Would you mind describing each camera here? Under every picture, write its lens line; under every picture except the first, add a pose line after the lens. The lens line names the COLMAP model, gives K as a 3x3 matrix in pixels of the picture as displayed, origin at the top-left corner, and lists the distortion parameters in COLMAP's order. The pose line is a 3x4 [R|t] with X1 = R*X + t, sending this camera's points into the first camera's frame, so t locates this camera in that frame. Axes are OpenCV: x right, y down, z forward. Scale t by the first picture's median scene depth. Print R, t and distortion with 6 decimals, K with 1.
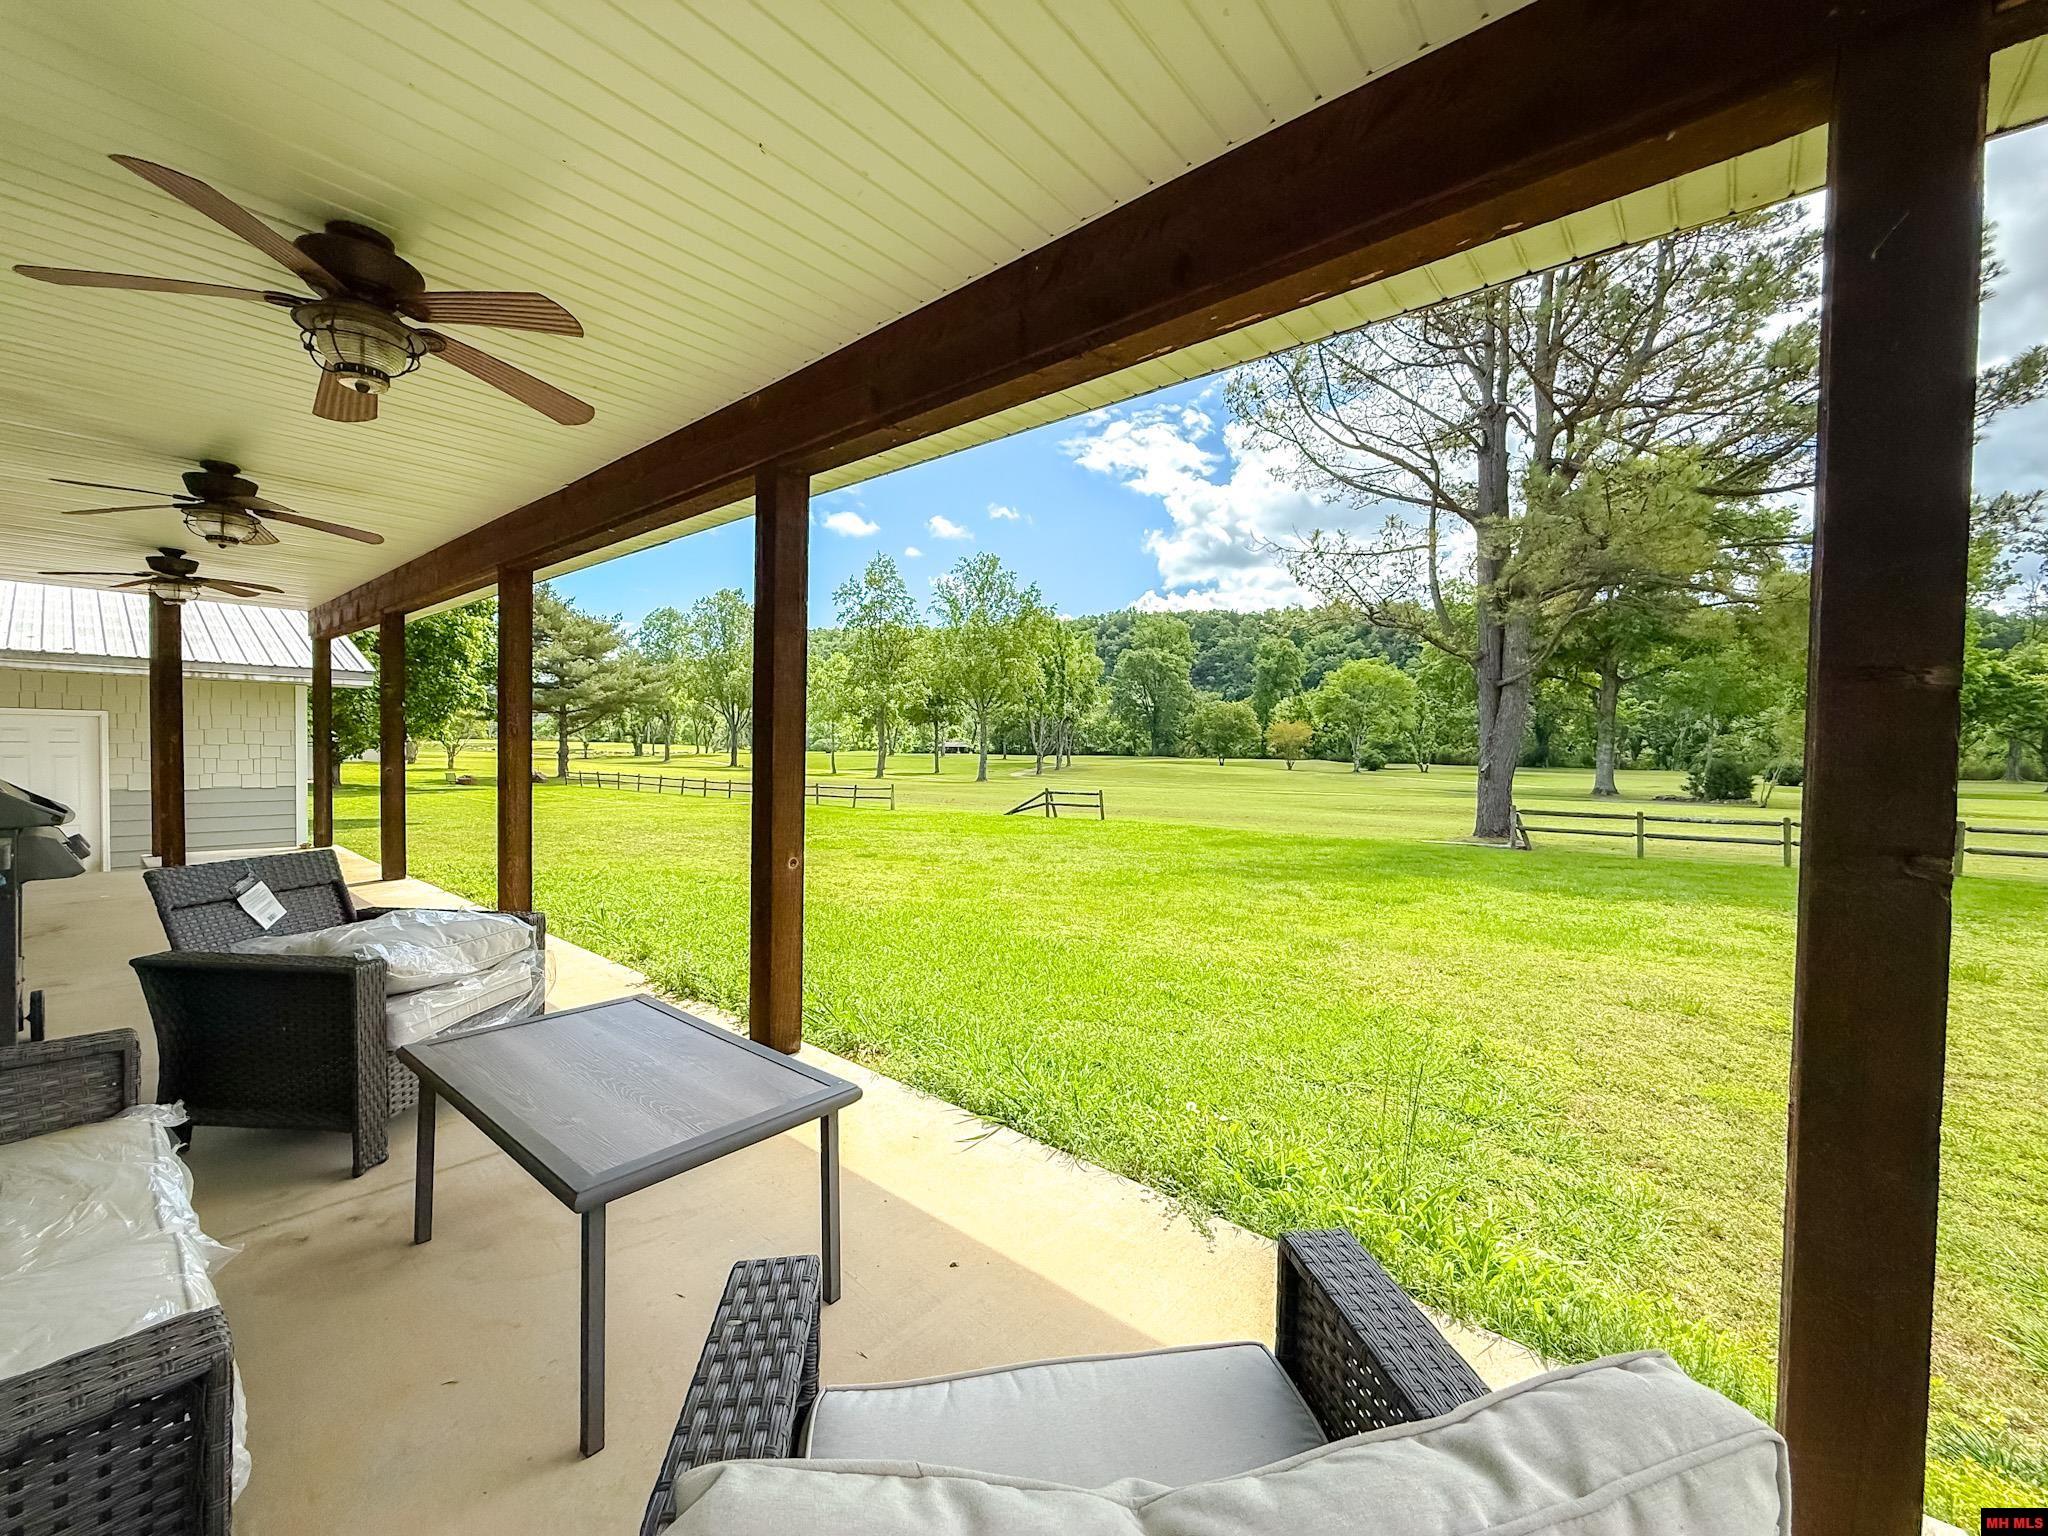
lens RADIAL K [[815.8, 0, 1018.1], [0, 815.8, 753.3], [0, 0, 1]] dist [0.000221, -0.000193]
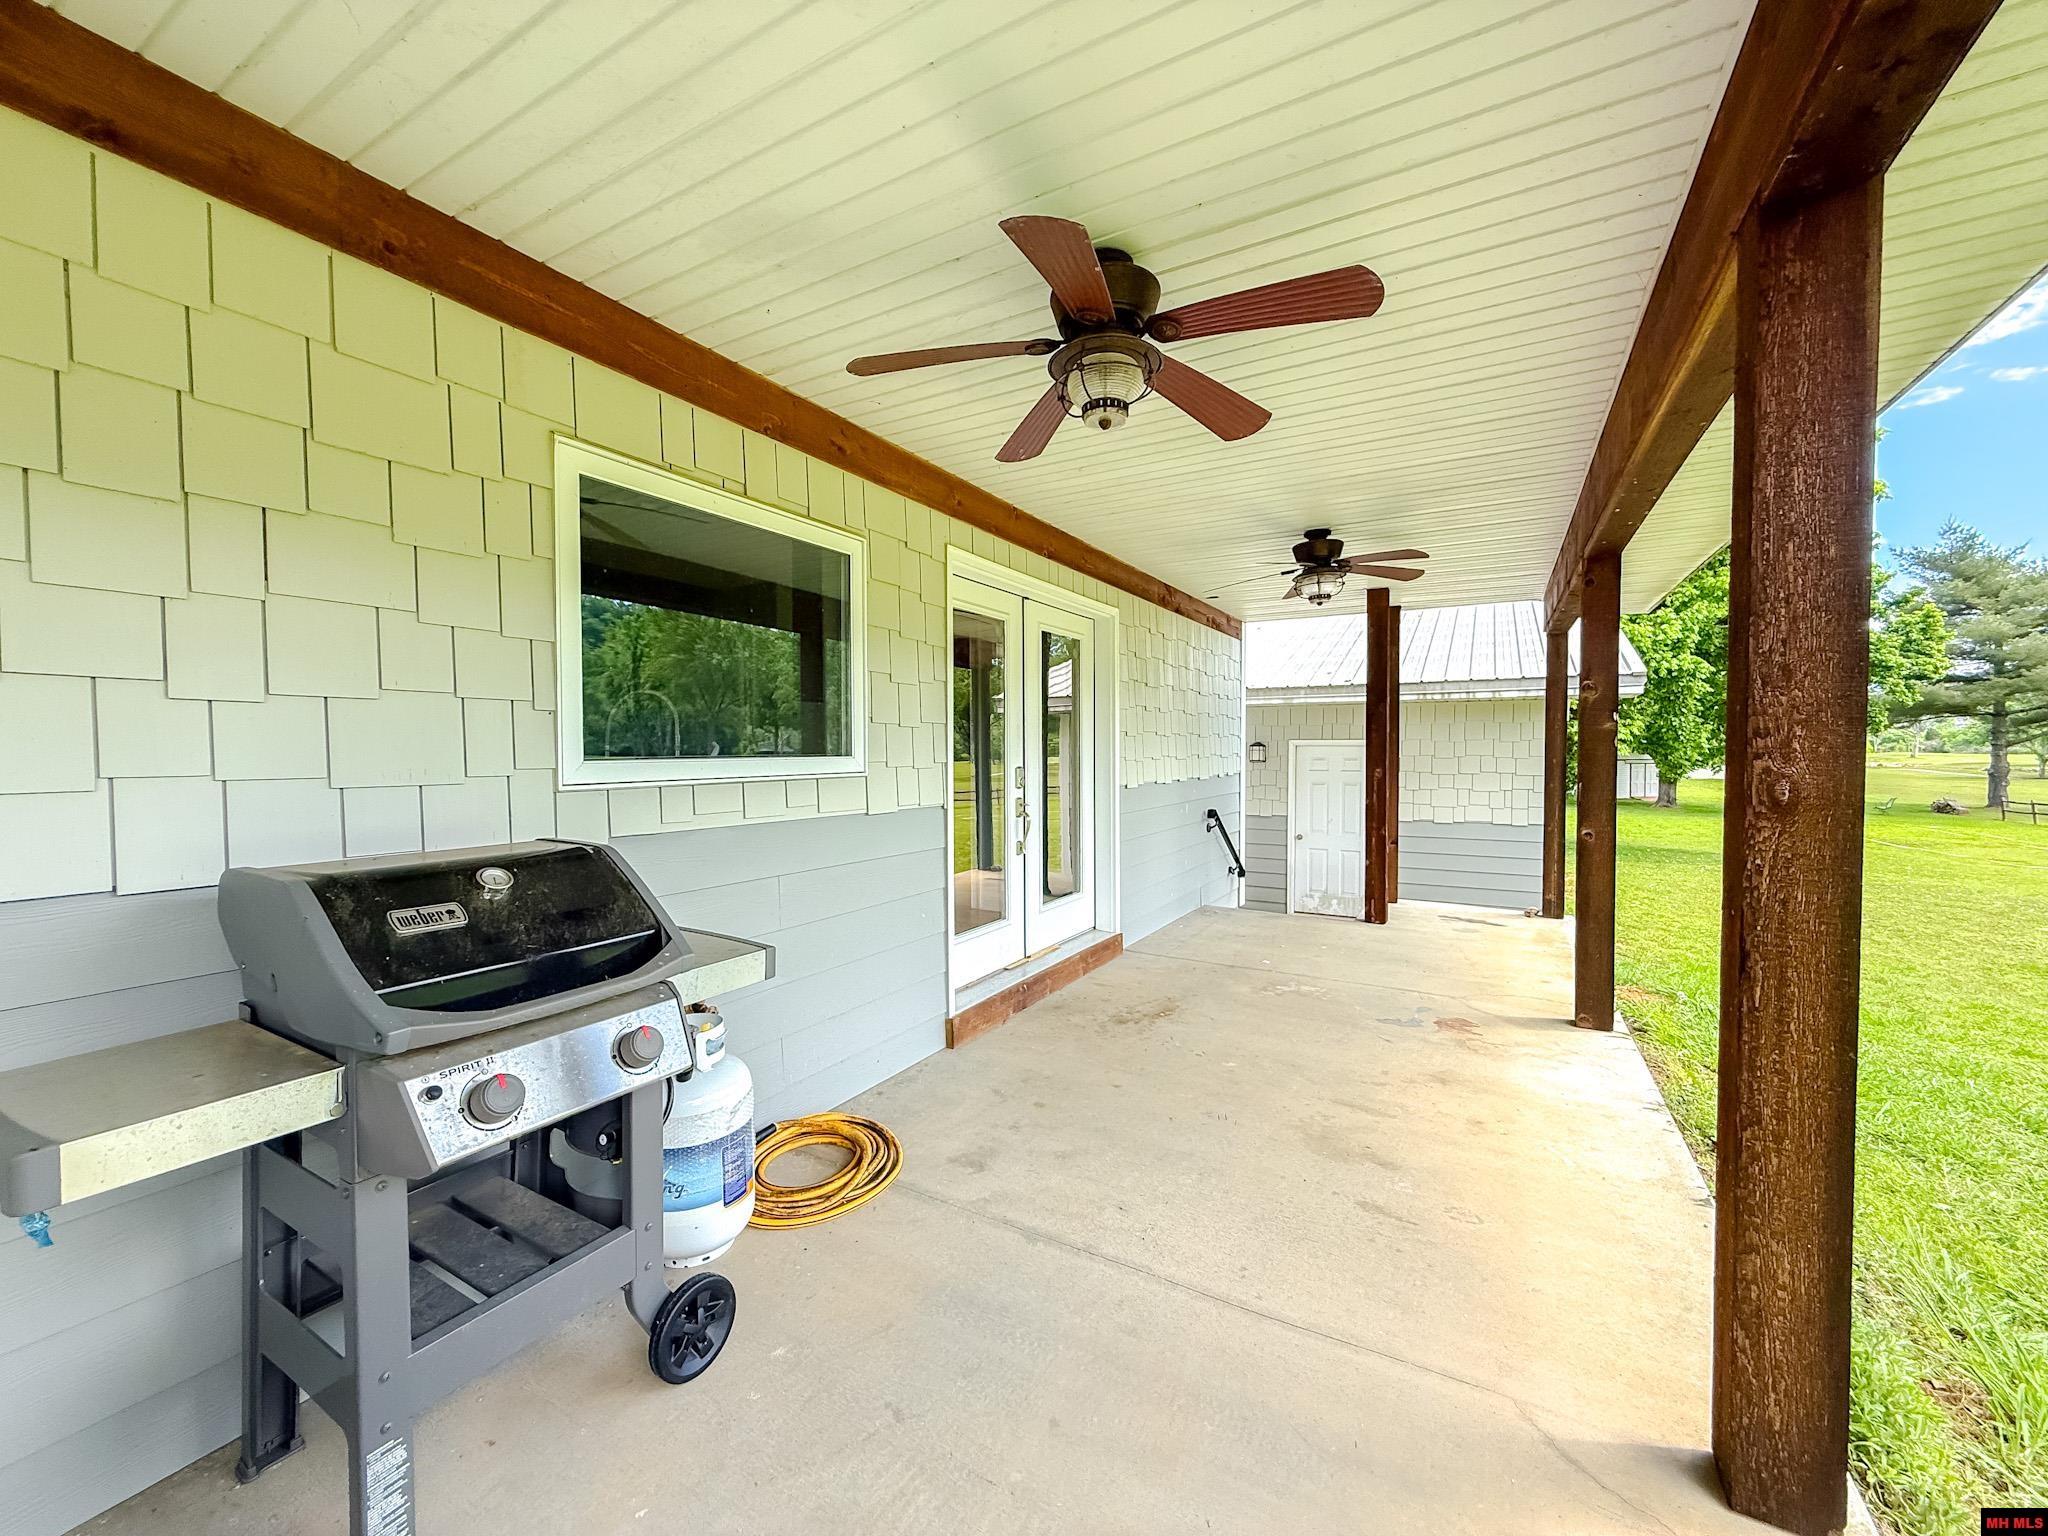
lens RADIAL K [[815.8, 0, 1039.4], [0, 815.8, 772.5], [0, 0, 1]] dist [0.000221, -0.000193]
pose [[0.195362, 0.013225, -0.980642, -0.193929], [-0.006449, 0.999905, 0.012200, -0.018068], [0.980710, 0.003940, 0.195429, 0.342508]]
